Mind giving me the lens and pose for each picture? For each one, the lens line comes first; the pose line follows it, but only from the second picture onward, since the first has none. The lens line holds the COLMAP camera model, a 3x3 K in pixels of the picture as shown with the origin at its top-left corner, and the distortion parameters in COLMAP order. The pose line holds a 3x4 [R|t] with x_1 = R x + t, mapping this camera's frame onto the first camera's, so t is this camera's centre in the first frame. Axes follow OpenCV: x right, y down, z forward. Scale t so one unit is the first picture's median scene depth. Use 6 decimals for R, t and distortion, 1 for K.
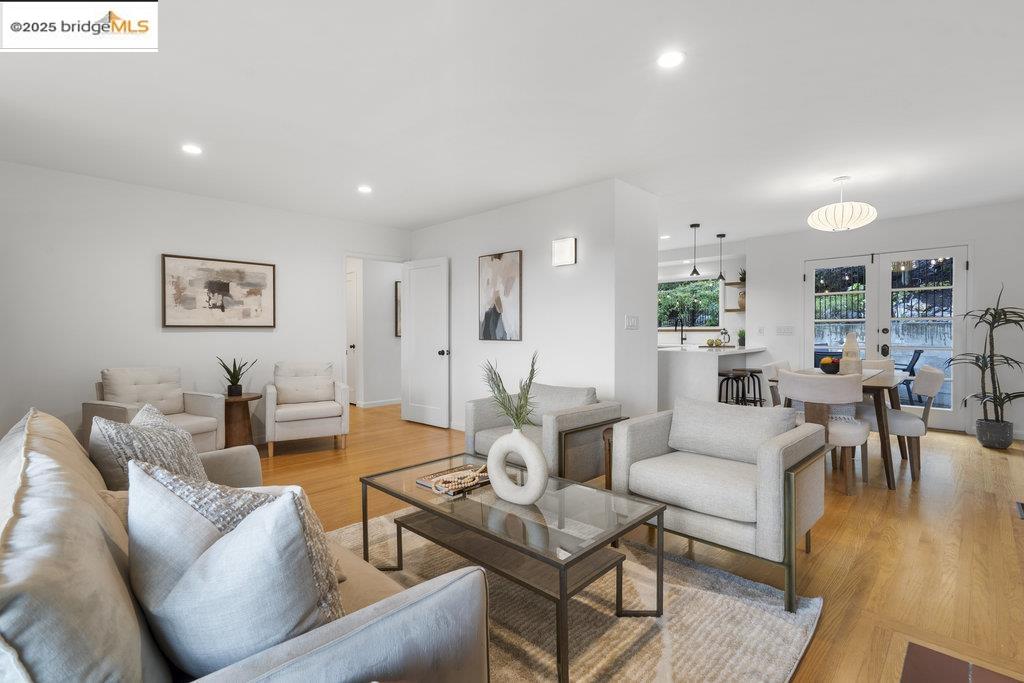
lens RADIAL K [[469.1, 0, 506.1], [0, 469.1, 340.5], [0, 0, 1]] dist [0.000495, -0.000092]
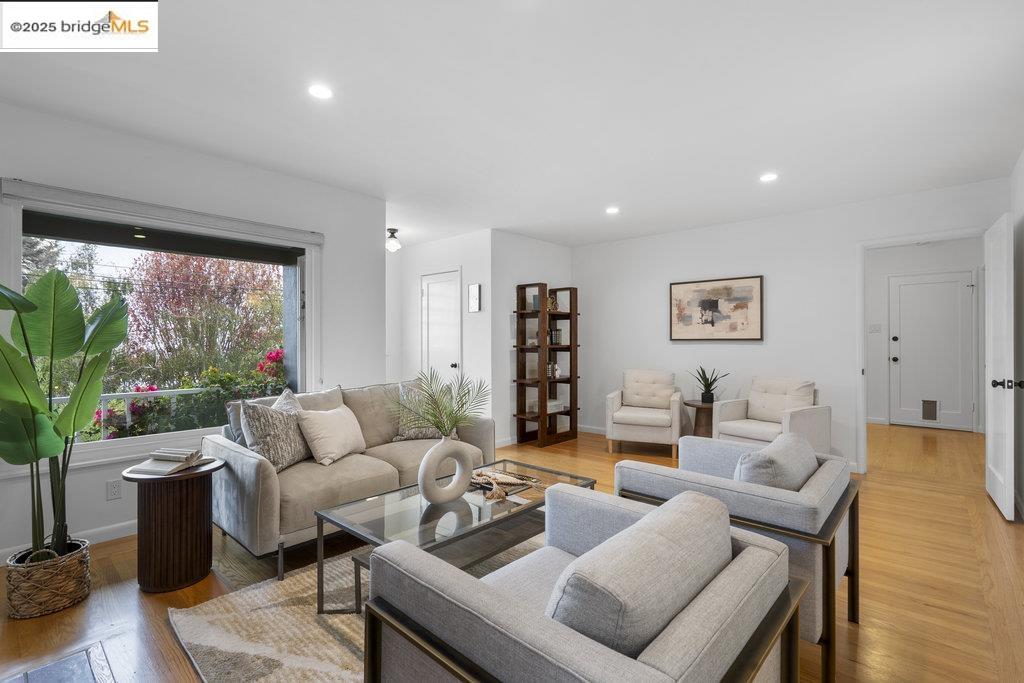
lens RADIAL K [[469.1, 0, 506.1], [0, 469.1, 340.5], [0, 0, 1]] dist [0.000495, -0.000092]
pose [[0.035526, 0.002533, -0.999366, 0.491213], [-0.019854, 0.999801, 0.001829, -0.020108], [0.999172, 0.019777, 0.035569, 0.471857]]
